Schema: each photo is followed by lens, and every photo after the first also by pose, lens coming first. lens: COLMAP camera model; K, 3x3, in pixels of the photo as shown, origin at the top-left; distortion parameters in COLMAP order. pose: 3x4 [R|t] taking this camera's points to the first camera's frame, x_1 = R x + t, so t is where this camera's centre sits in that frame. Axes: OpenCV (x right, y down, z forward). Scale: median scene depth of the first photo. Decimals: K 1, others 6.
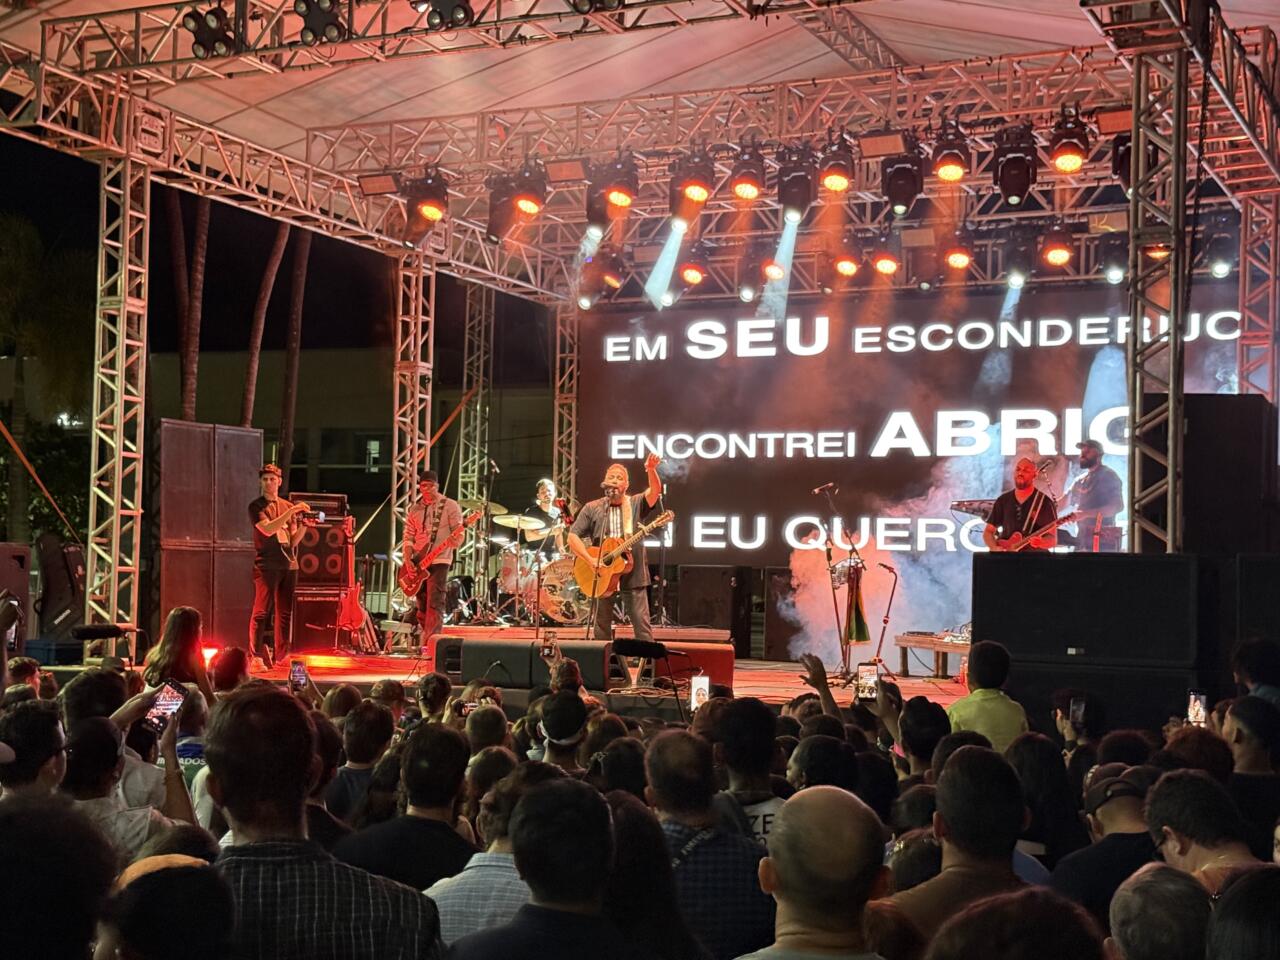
lens RADIAL K [[1865.1, 0, 642.4], [0, 1865.1, 482.5], [0, 0, 1]] dist [0.033476, 0.000000]
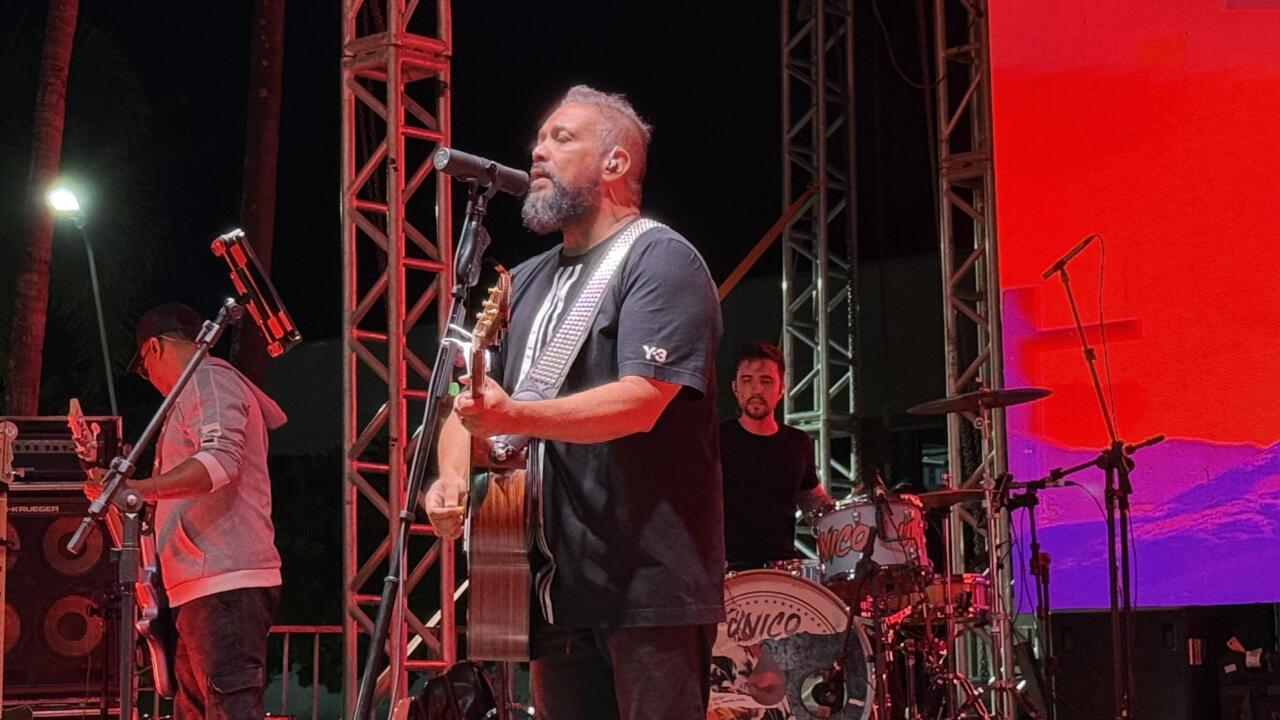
lens RADIAL K [[2993.3, 0, 643.9], [0, 2993.3, 360.8], [0, 0, 1]] dist [0.136346, 0.000000]
pose [[0.954570, -0.049901, -0.293779, 0.068290], [0.029137, 0.996785, -0.074639, 0.034205], [0.296559, 0.062689, 0.952955, 0.422010]]
